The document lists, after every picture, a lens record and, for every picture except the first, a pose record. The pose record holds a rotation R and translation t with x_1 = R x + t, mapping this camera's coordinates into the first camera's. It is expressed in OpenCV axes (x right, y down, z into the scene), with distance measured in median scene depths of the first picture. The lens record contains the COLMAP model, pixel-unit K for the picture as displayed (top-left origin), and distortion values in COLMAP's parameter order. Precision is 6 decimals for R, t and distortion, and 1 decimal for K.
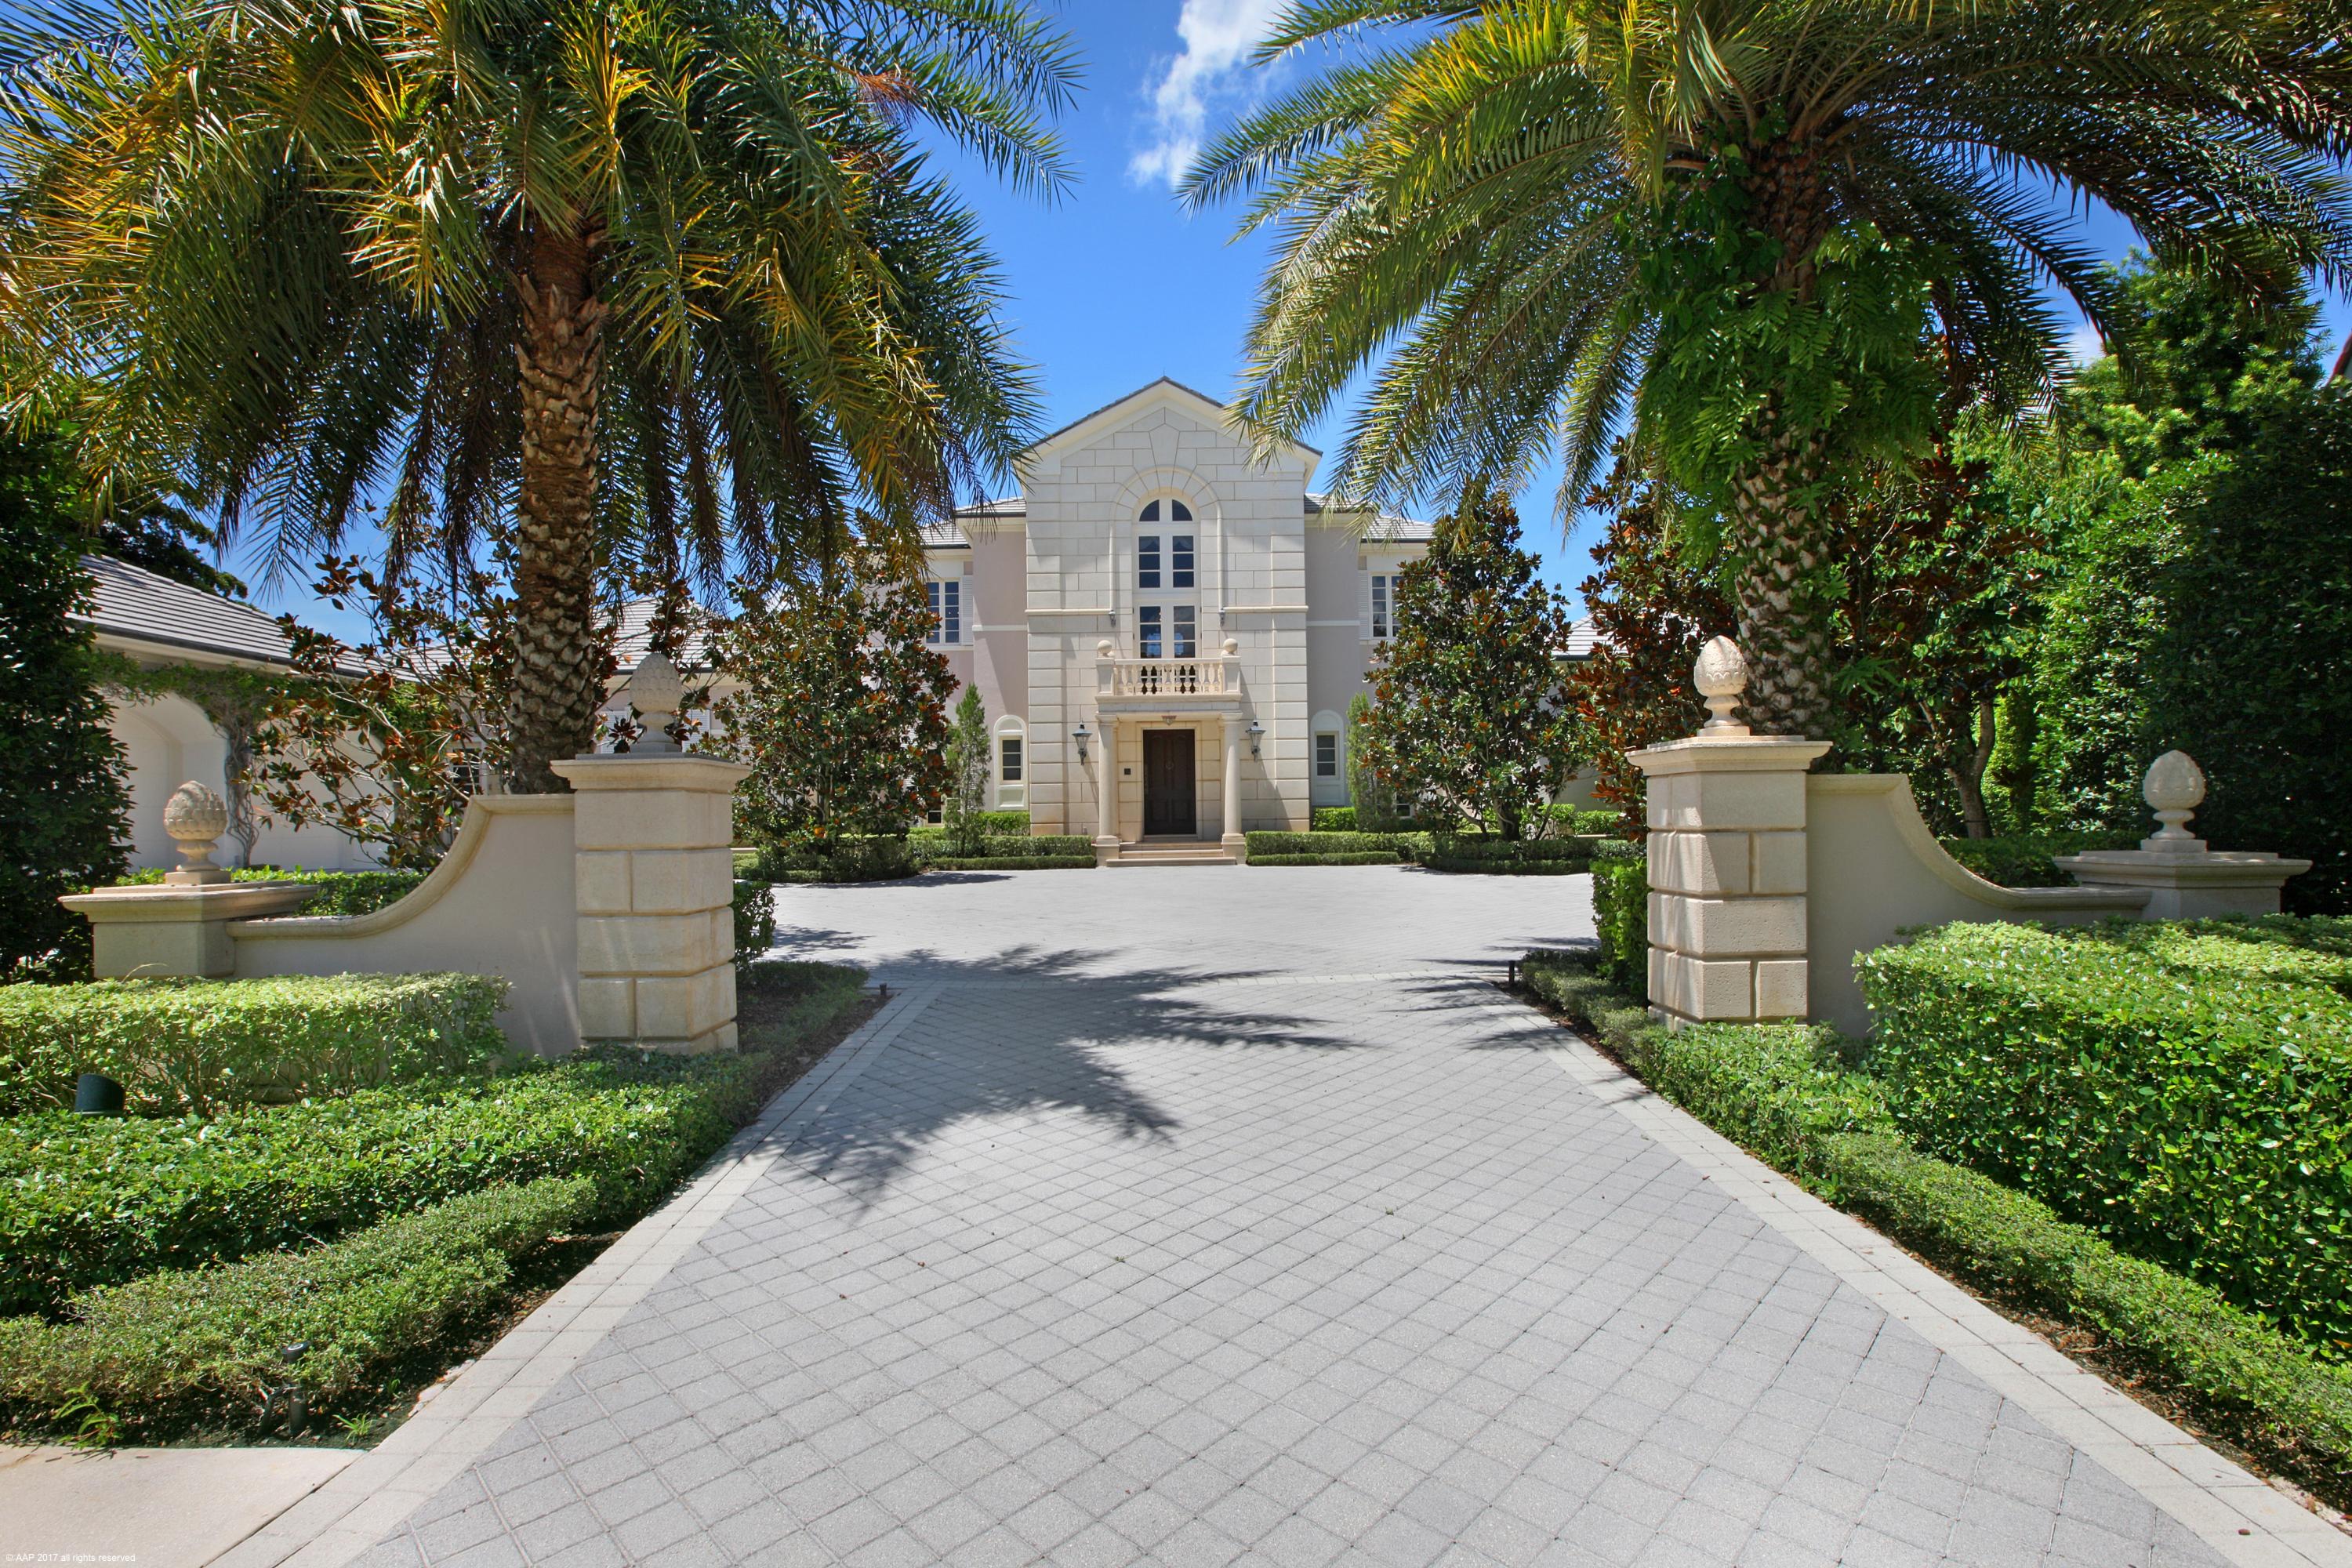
lens RADIAL K [[1095.9, 0, 1173.4], [0, 1095.9, 824.1], [0, 0, 1]] dist [-0.032267, 0.000138]
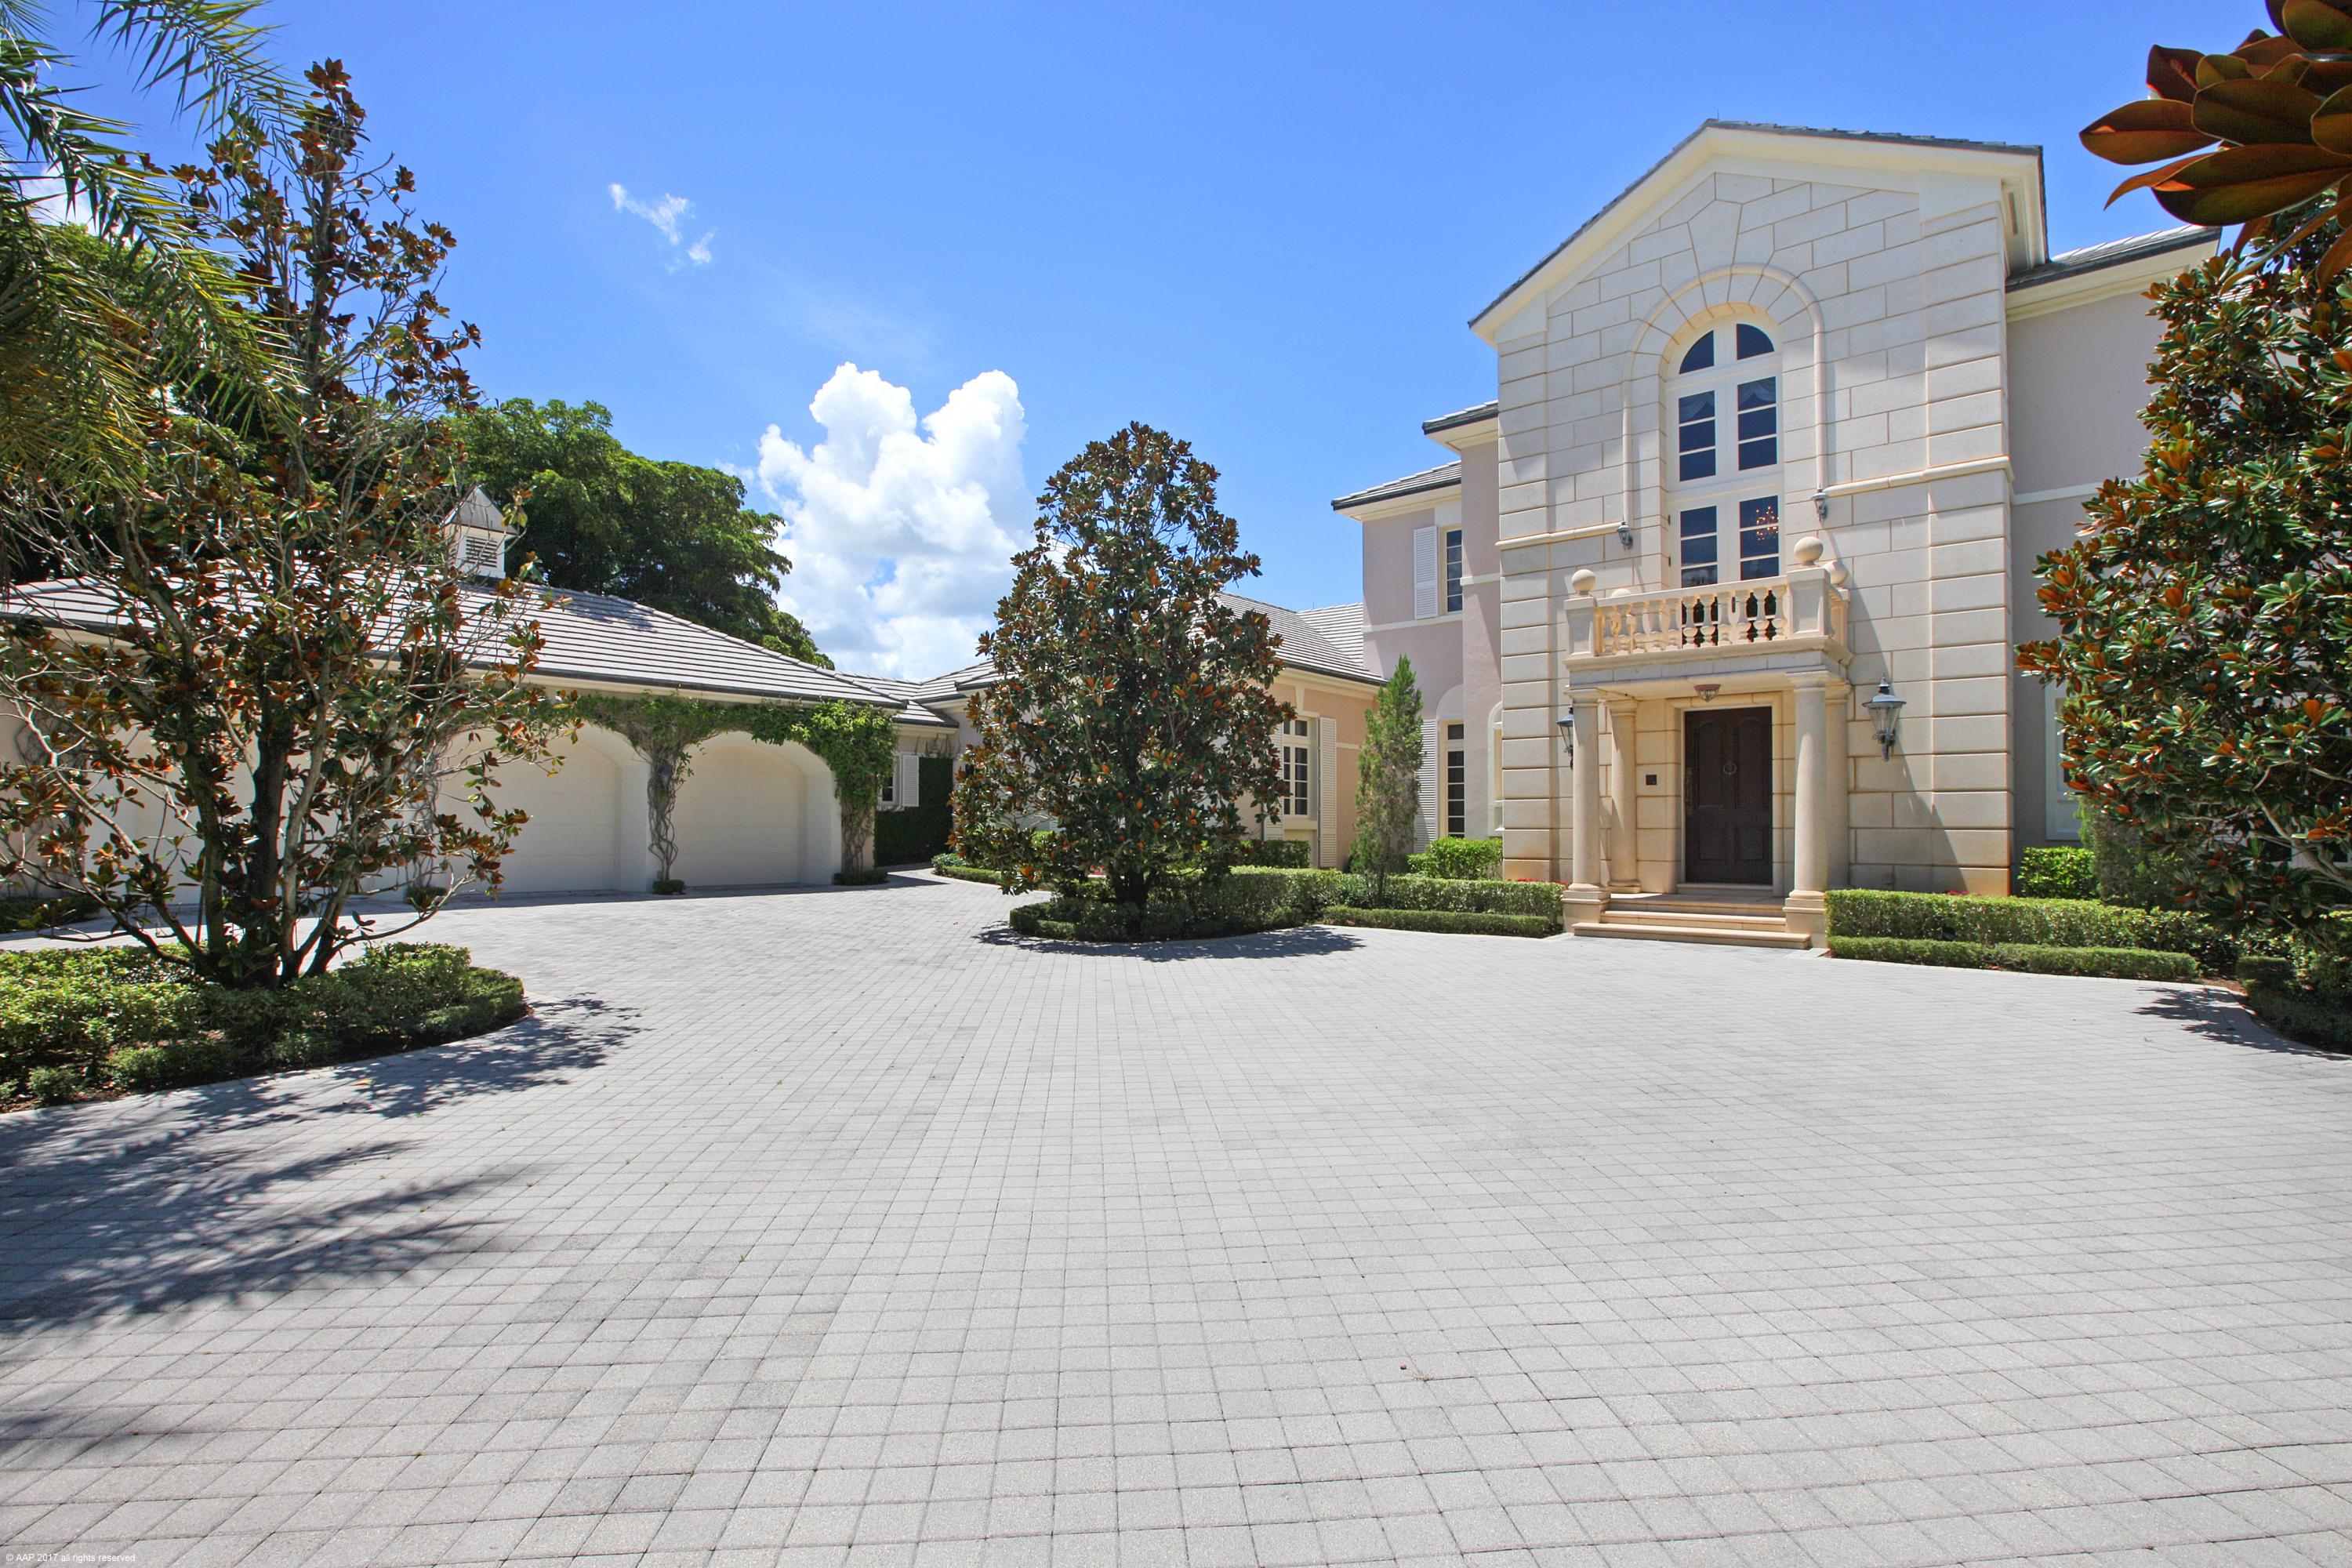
lens RADIAL K [[1095.9, 0, 1173.4], [0, 1095.9, 824.1], [0, 0, 1]] dist [-0.032267, 0.000138]
pose [[0.750817, 0.014982, -0.660340, 0.163108], [-0.018123, 0.999834, 0.002079, -0.019410], [0.660262, 0.010406, 0.750964, 0.359809]]
